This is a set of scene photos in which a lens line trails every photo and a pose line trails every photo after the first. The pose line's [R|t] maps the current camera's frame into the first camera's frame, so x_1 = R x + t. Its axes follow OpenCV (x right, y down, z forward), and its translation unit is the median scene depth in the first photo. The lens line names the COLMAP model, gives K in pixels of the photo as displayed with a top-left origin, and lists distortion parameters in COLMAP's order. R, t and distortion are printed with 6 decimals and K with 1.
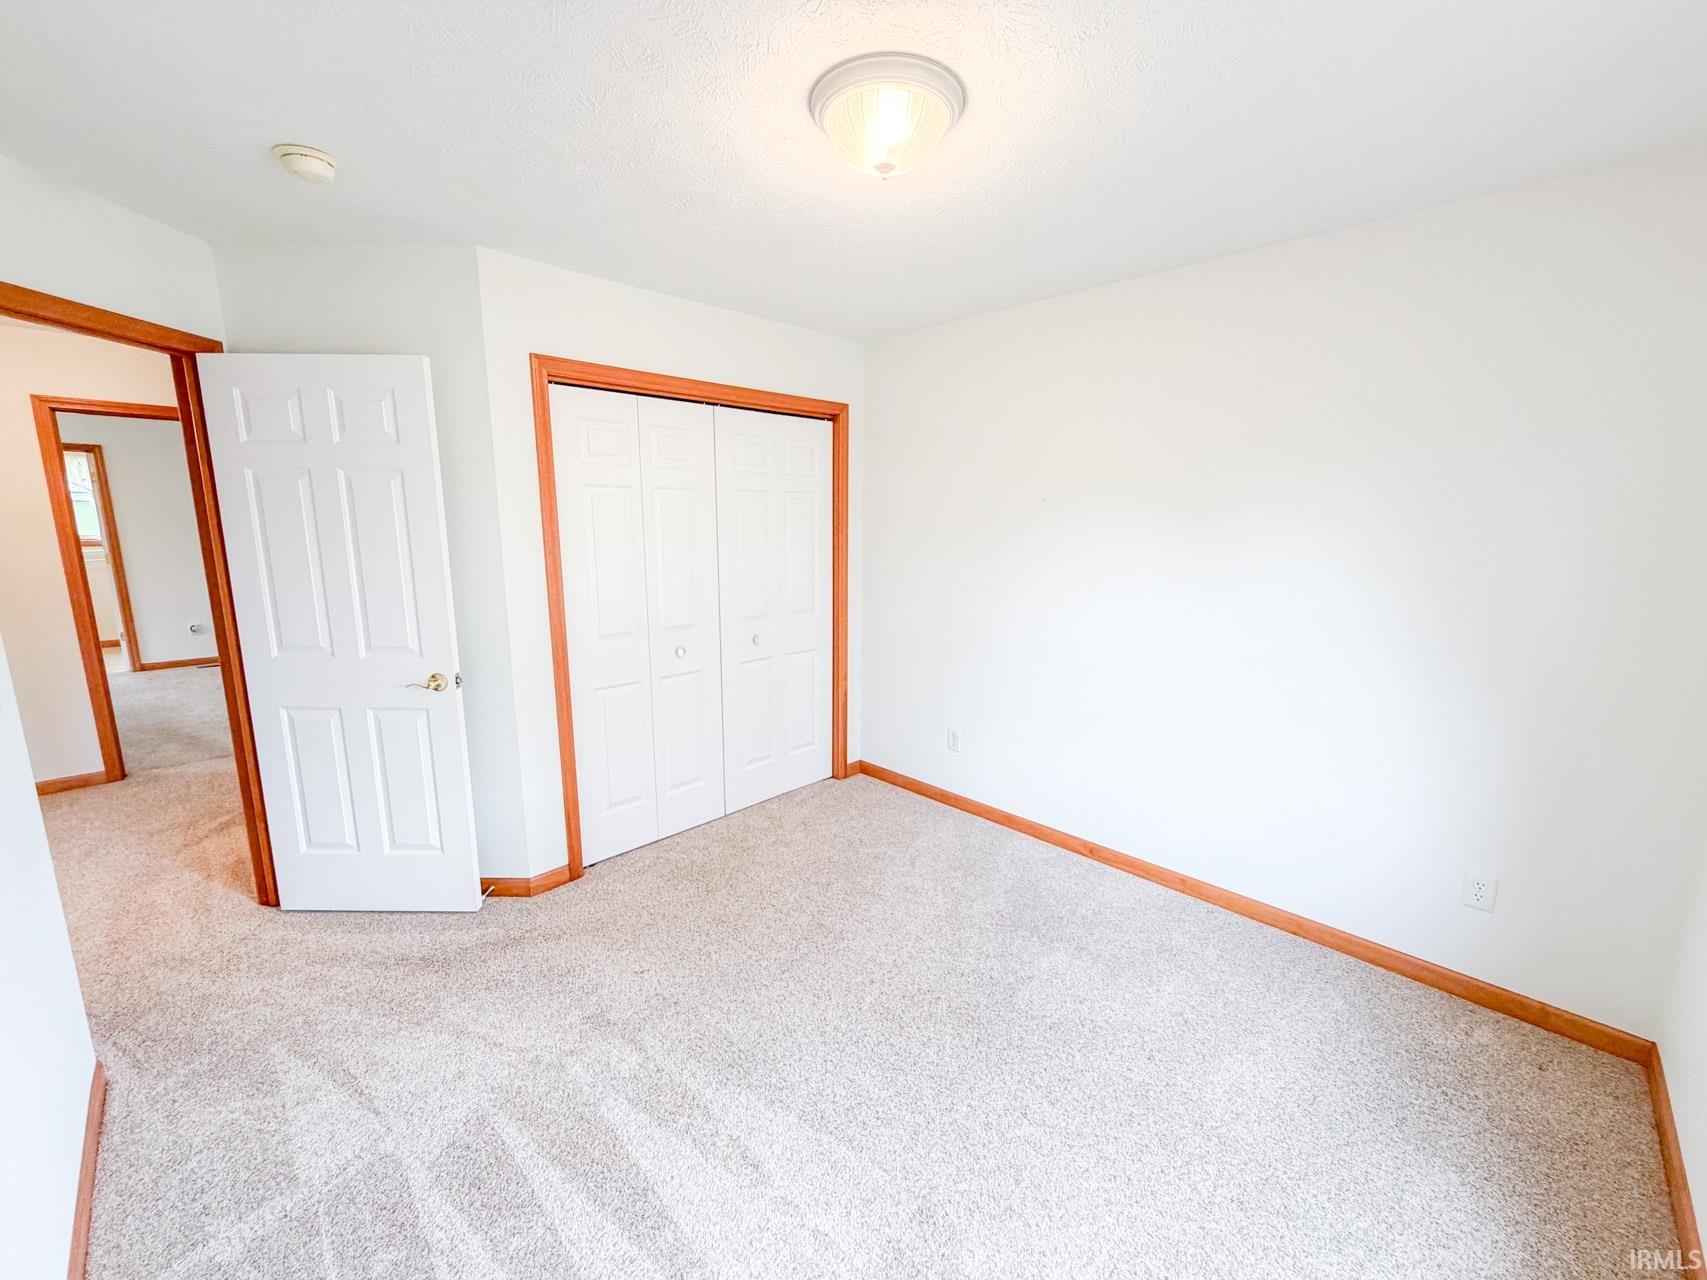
lens RADIAL K [[691.5, 0, 853.5], [0, 691.5, 640.0], [0, 0, 1]] dist [-0.000023, -0.000009]
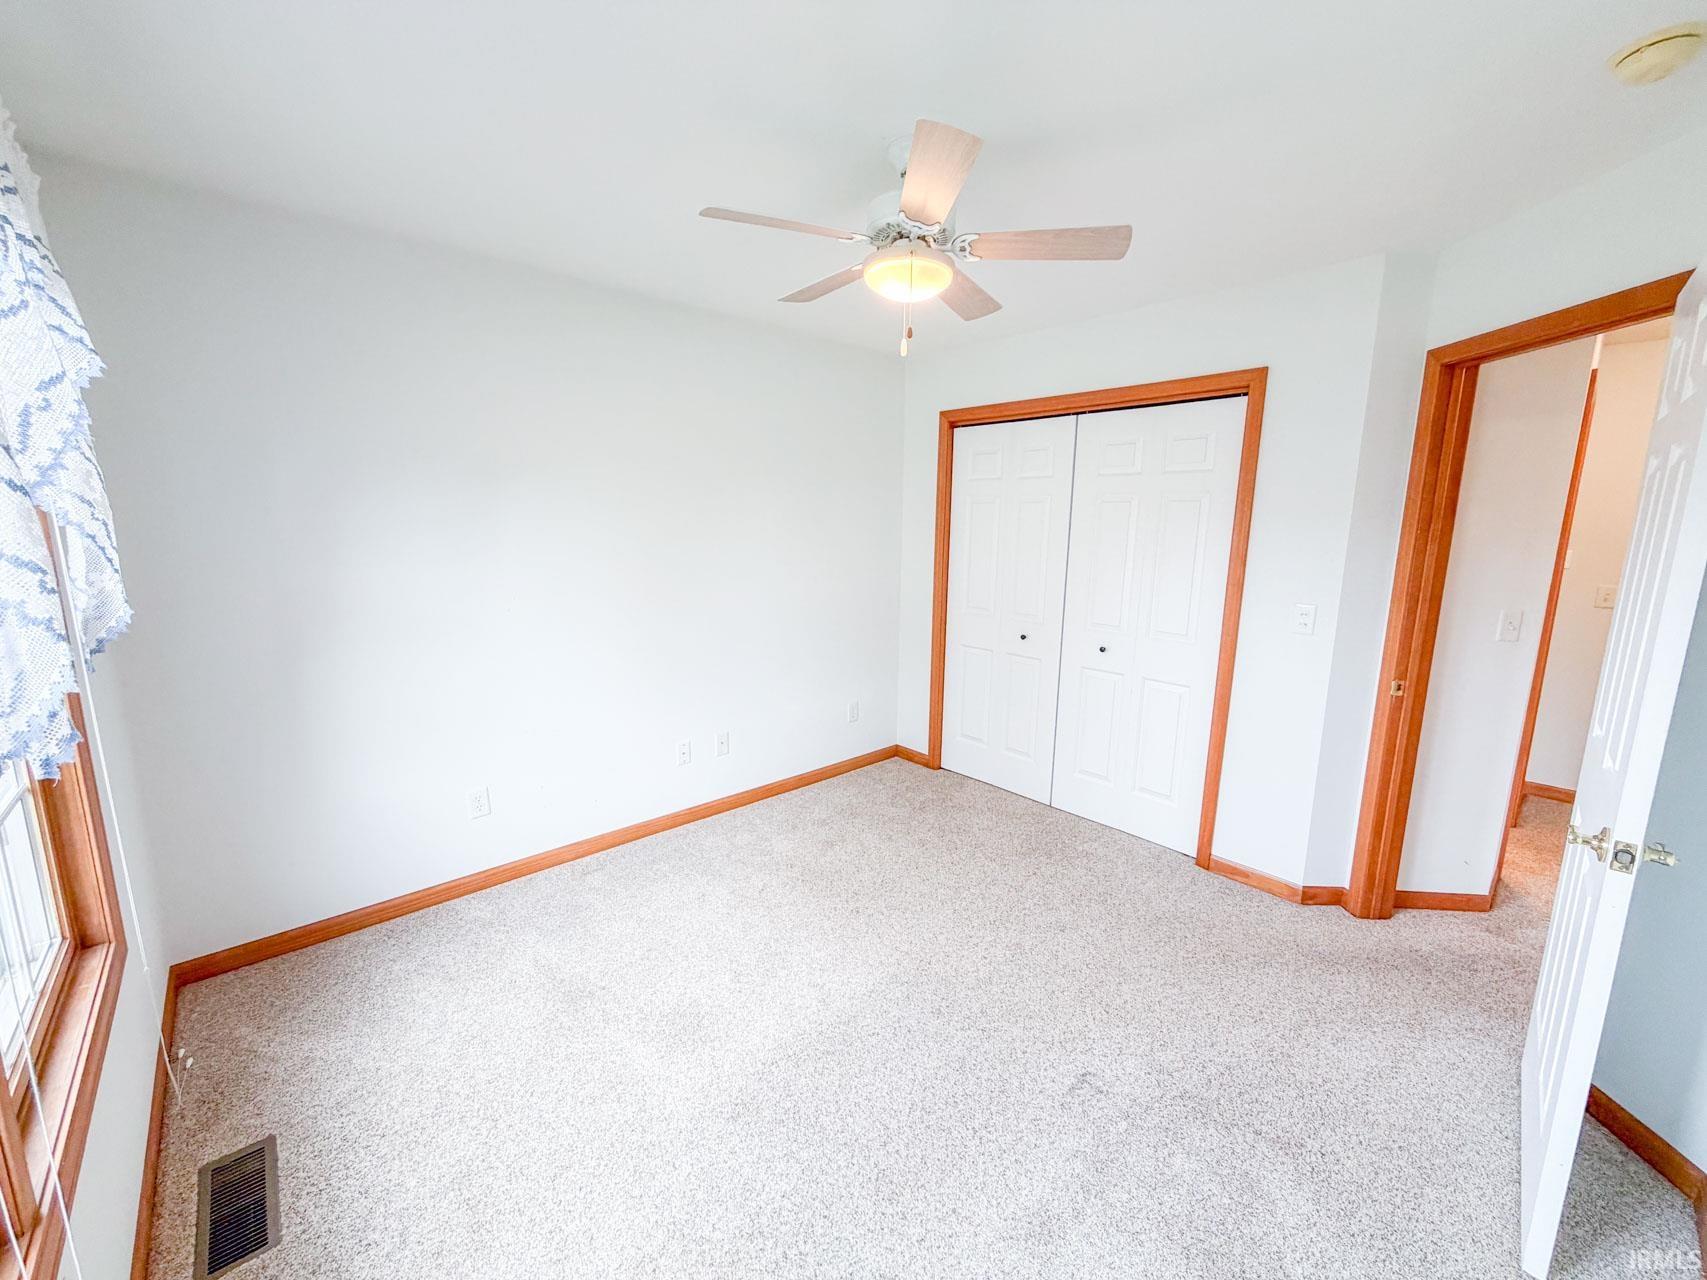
lens RADIAL K [[691.5, 0, 853.5], [0, 691.5, 640.0], [0, 0, 1]] dist [-0.000023, -0.000009]
pose [[-0.072525, 0.167129, -0.983264, 0.834695], [-0.194728, 0.964515, 0.178305, -0.118585], [0.978172, 0.204400, -0.037407, 0.710264]]
